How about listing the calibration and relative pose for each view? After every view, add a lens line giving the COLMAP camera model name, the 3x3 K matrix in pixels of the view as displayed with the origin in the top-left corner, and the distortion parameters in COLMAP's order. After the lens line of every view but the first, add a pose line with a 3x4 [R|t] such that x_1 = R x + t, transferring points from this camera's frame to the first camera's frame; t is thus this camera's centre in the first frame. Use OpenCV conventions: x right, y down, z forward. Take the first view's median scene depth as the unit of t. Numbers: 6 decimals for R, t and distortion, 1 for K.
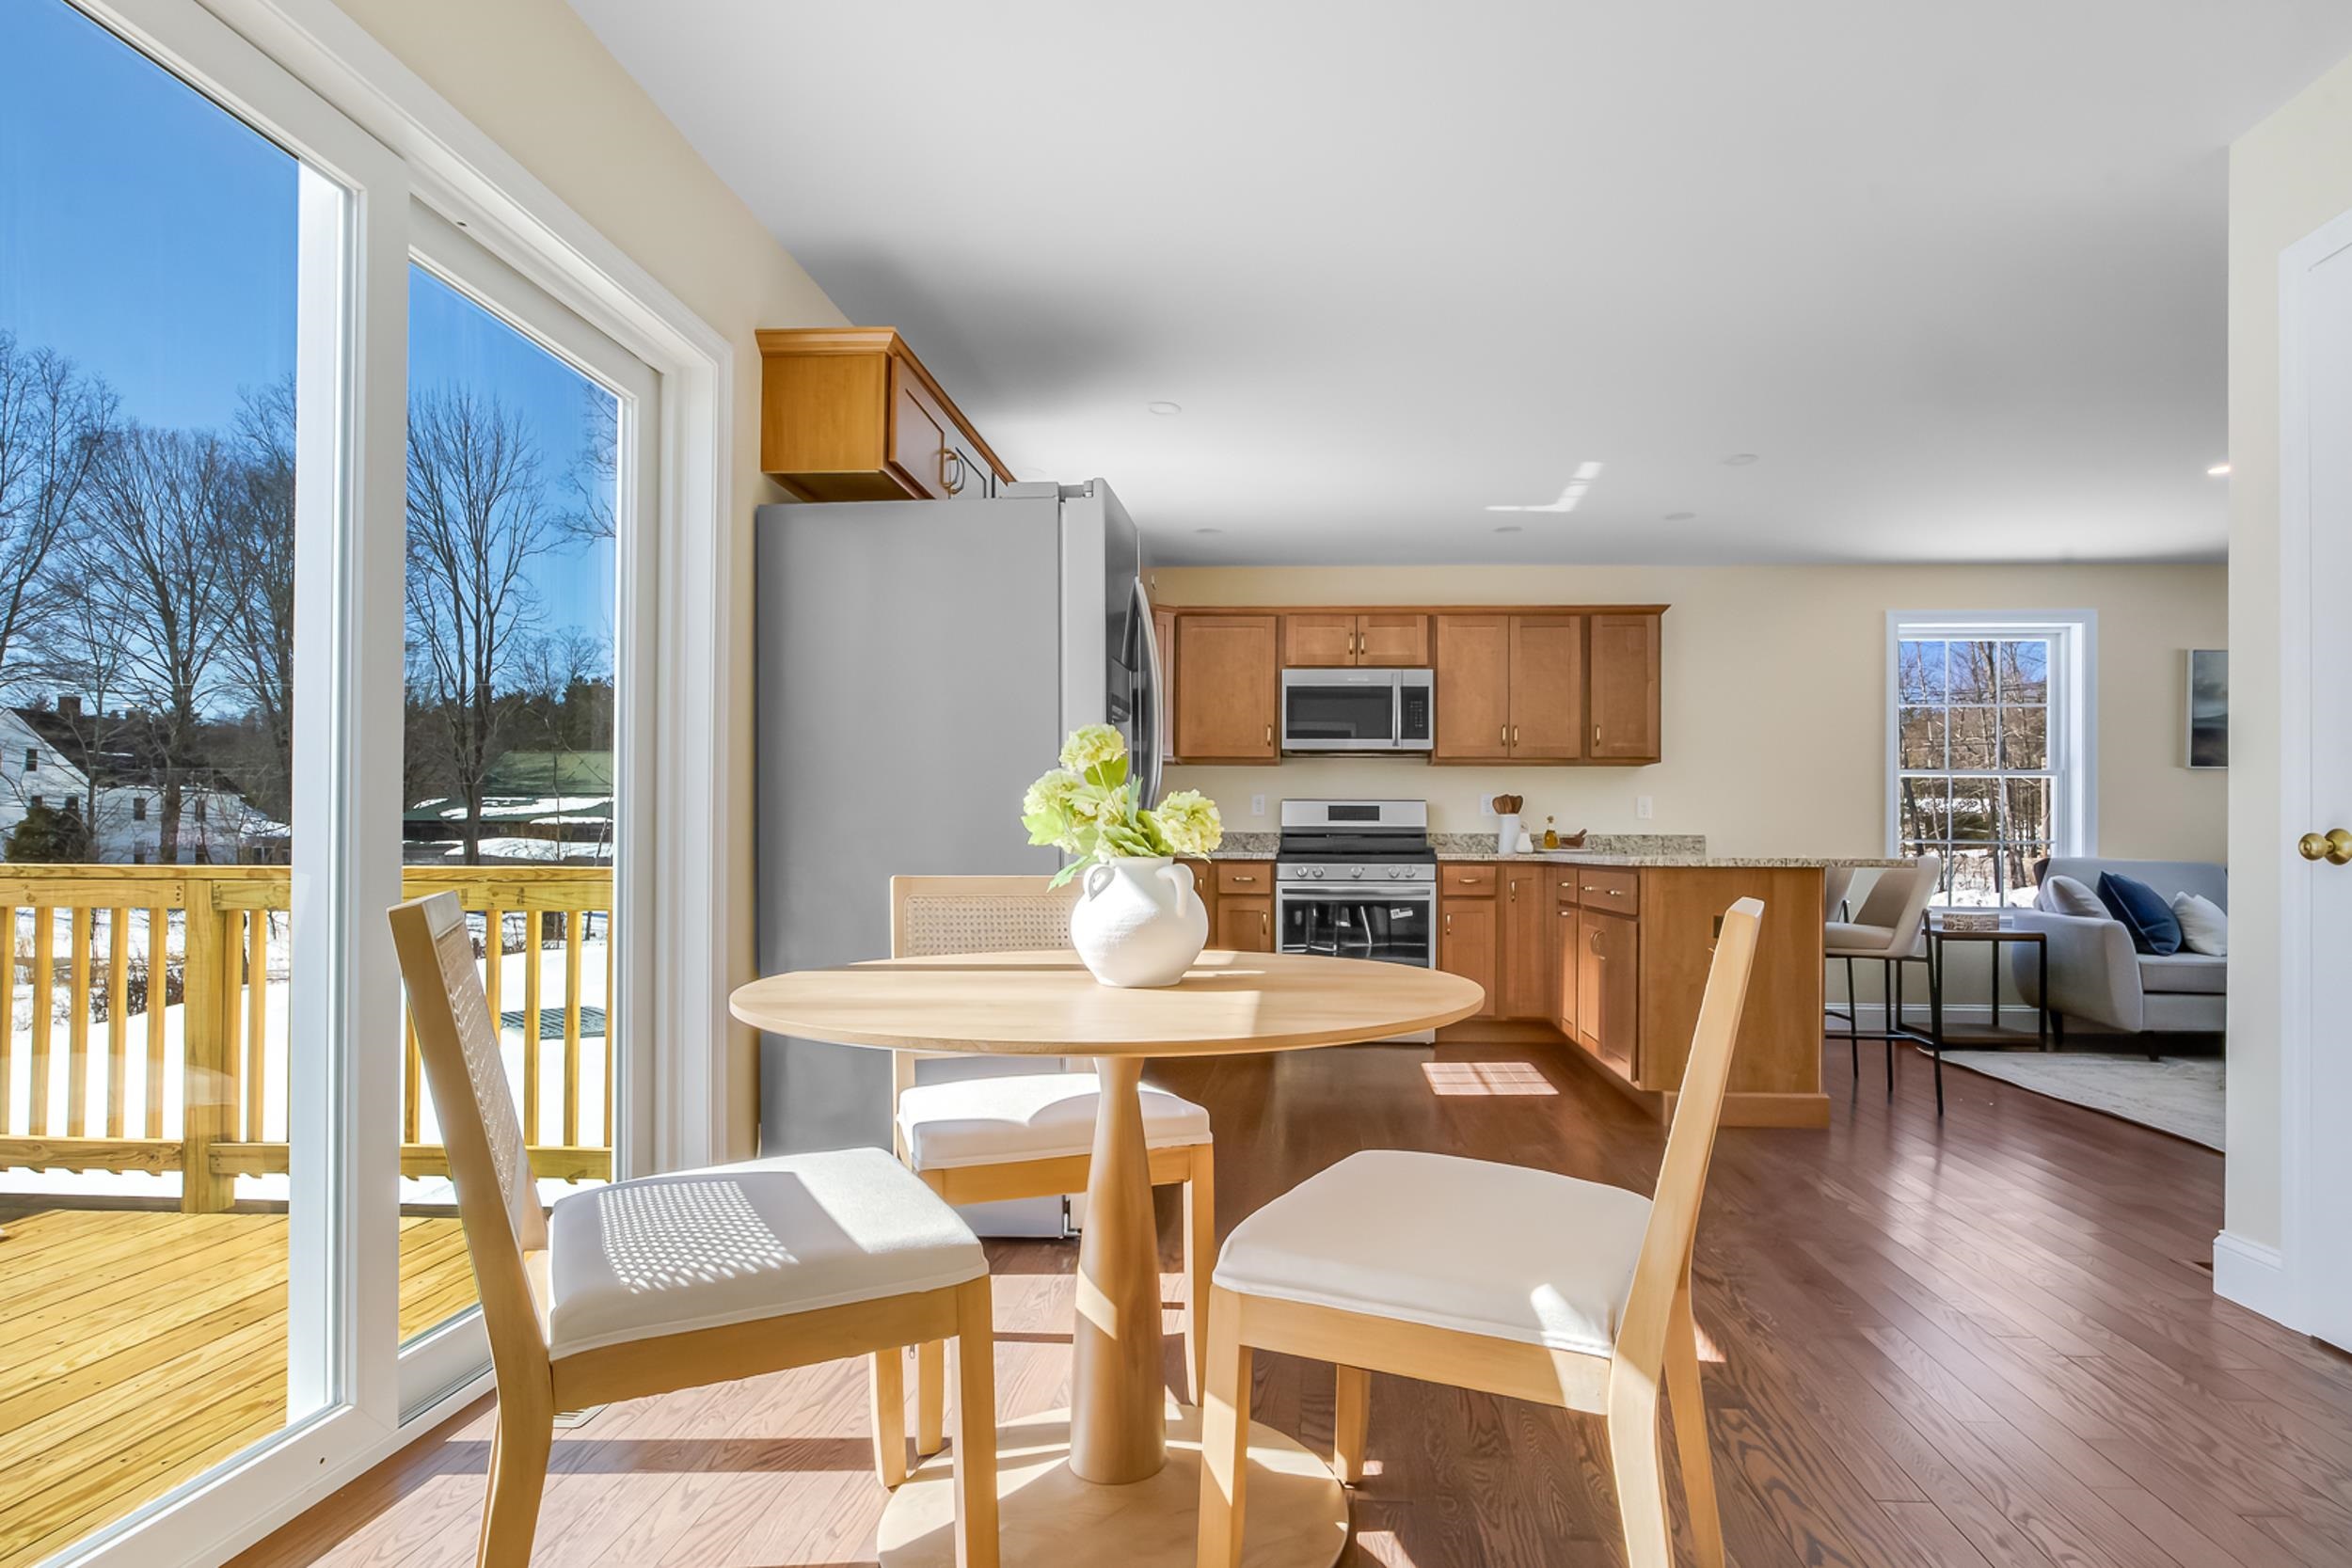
lens RADIAL K [[1189.5, 0, 1307.0], [0, 1189.5, 836.7], [0, 0, 1]] dist [-0.000406, 0.004187]
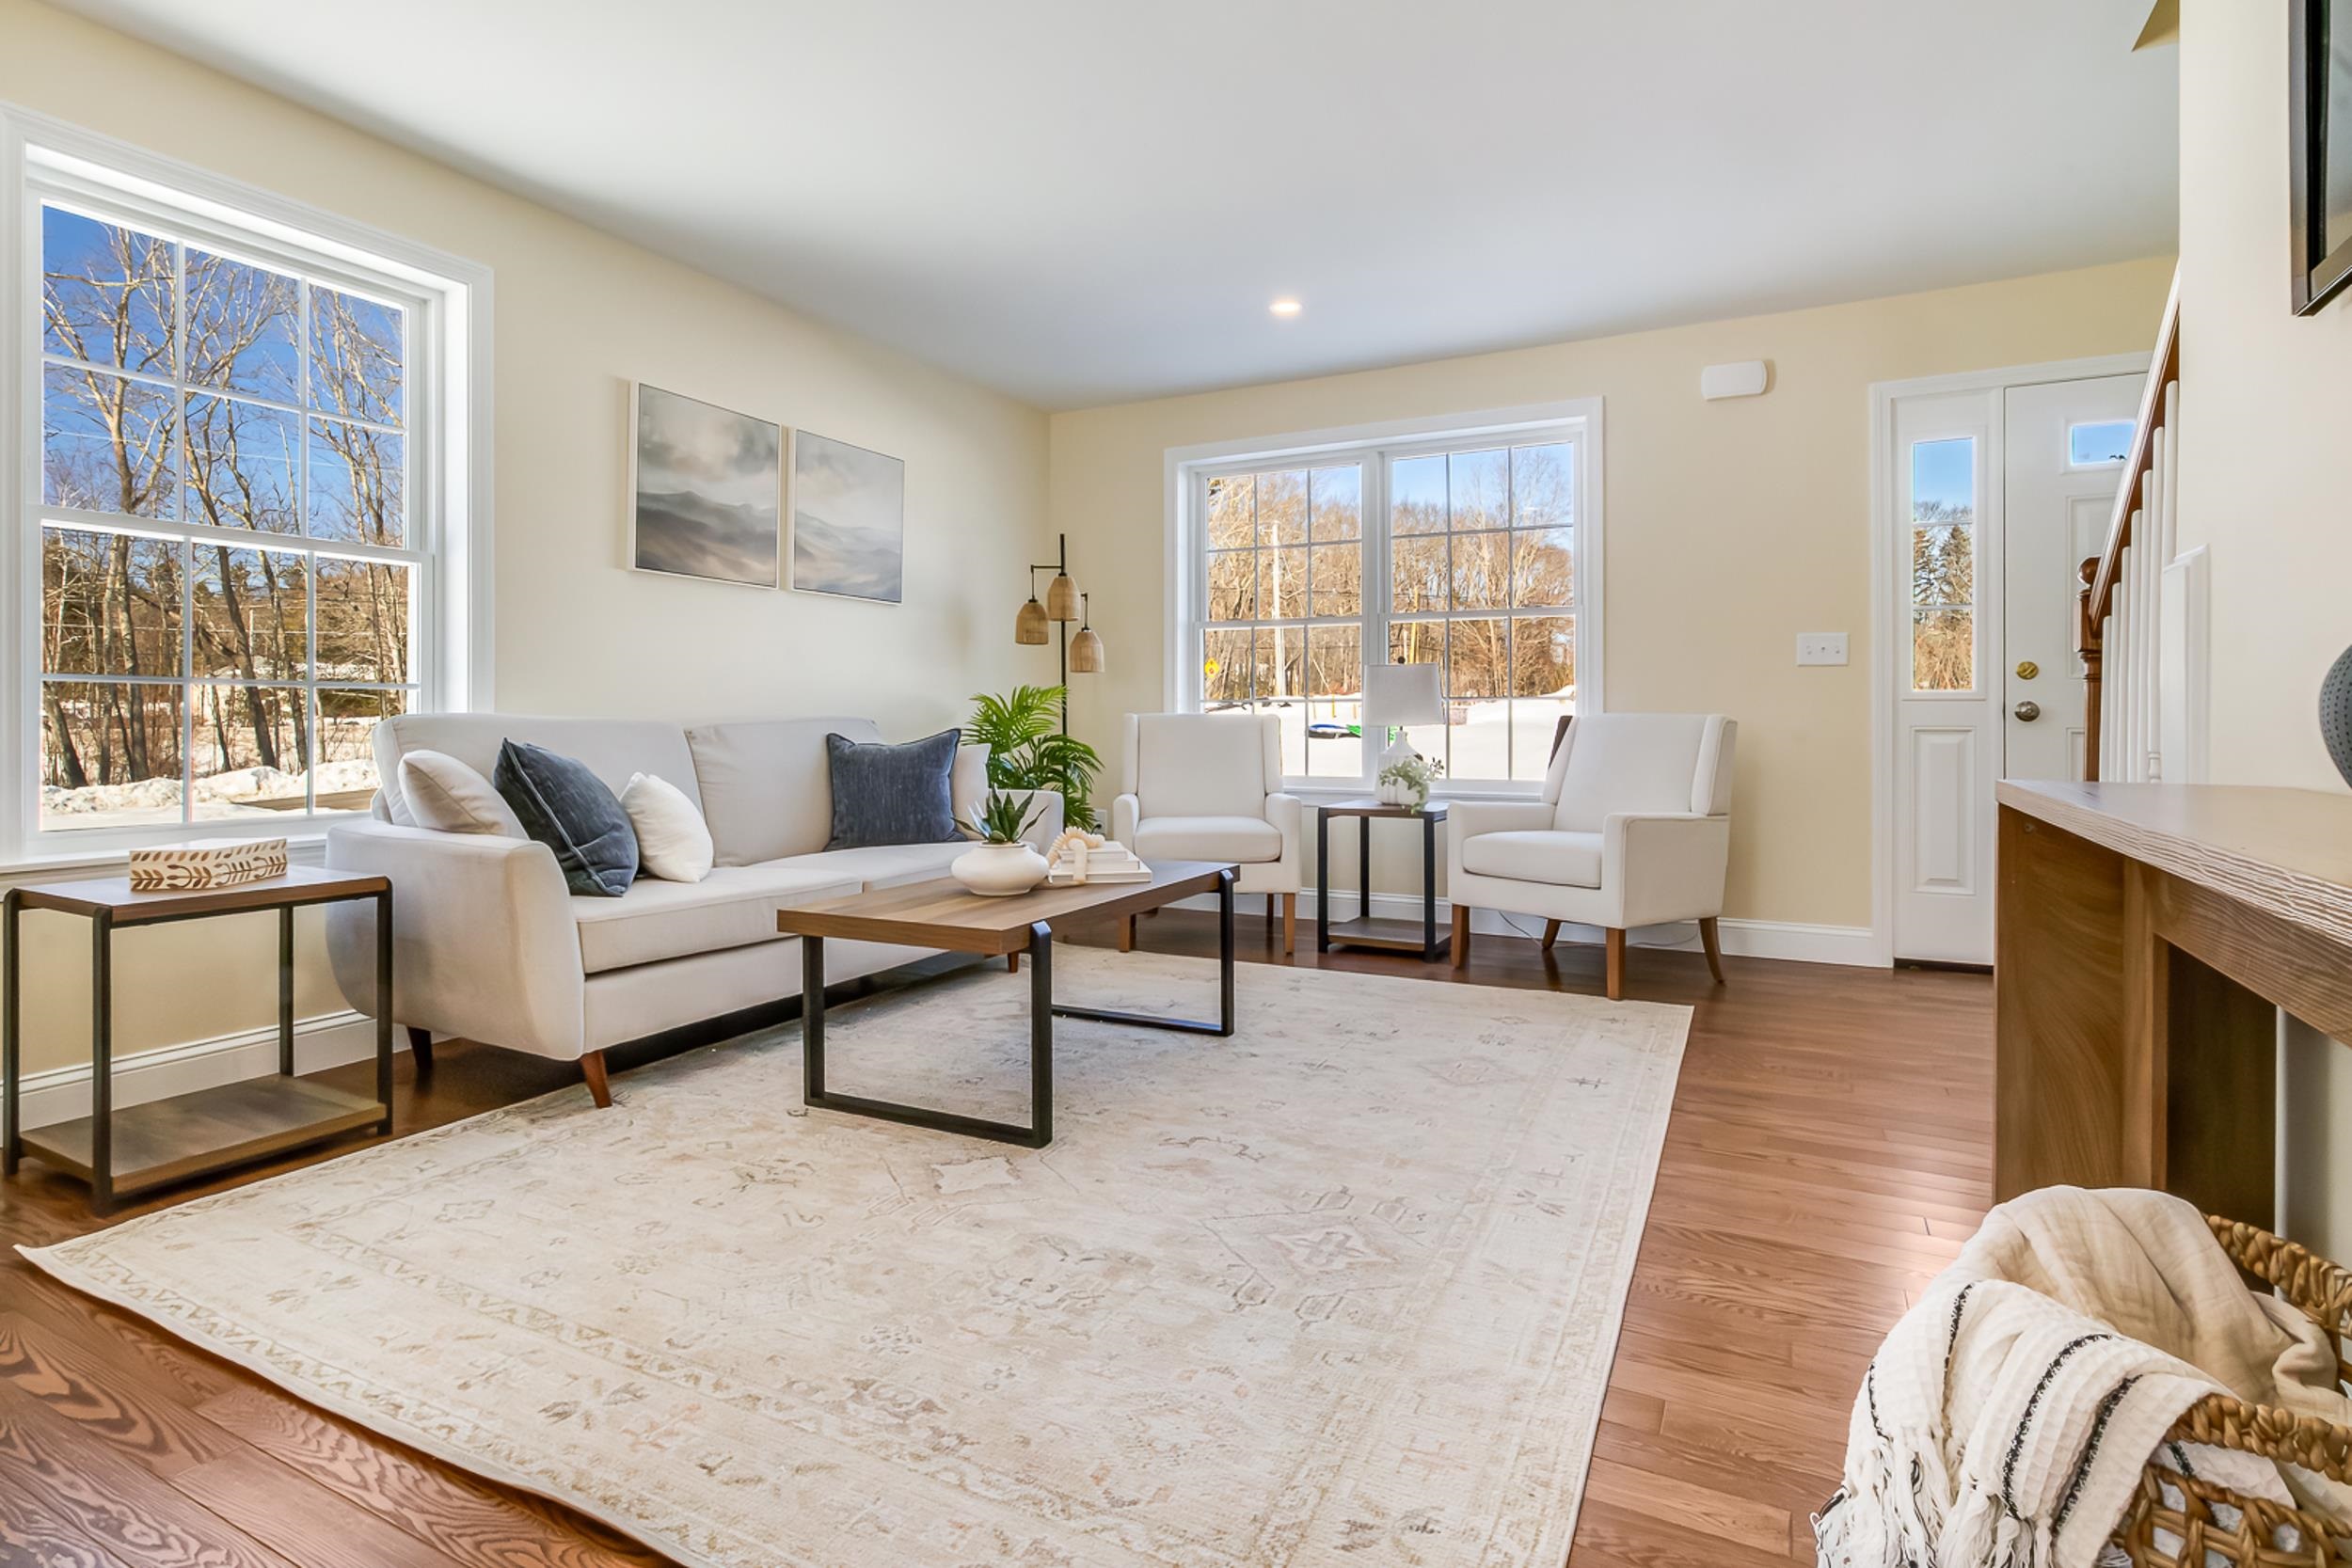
lens RADIAL K [[1189.5, 0, 1166.6], [0, 1189.5, 721.0], [0, 0, 1]] dist [-0.000406, 0.004187]
pose [[0.448744, -0.008508, 0.893620, 0.339109], [-0.005039, 0.999915, 0.012051, 0.013549], [-0.893646, -0.009911, 0.448663, 0.516940]]
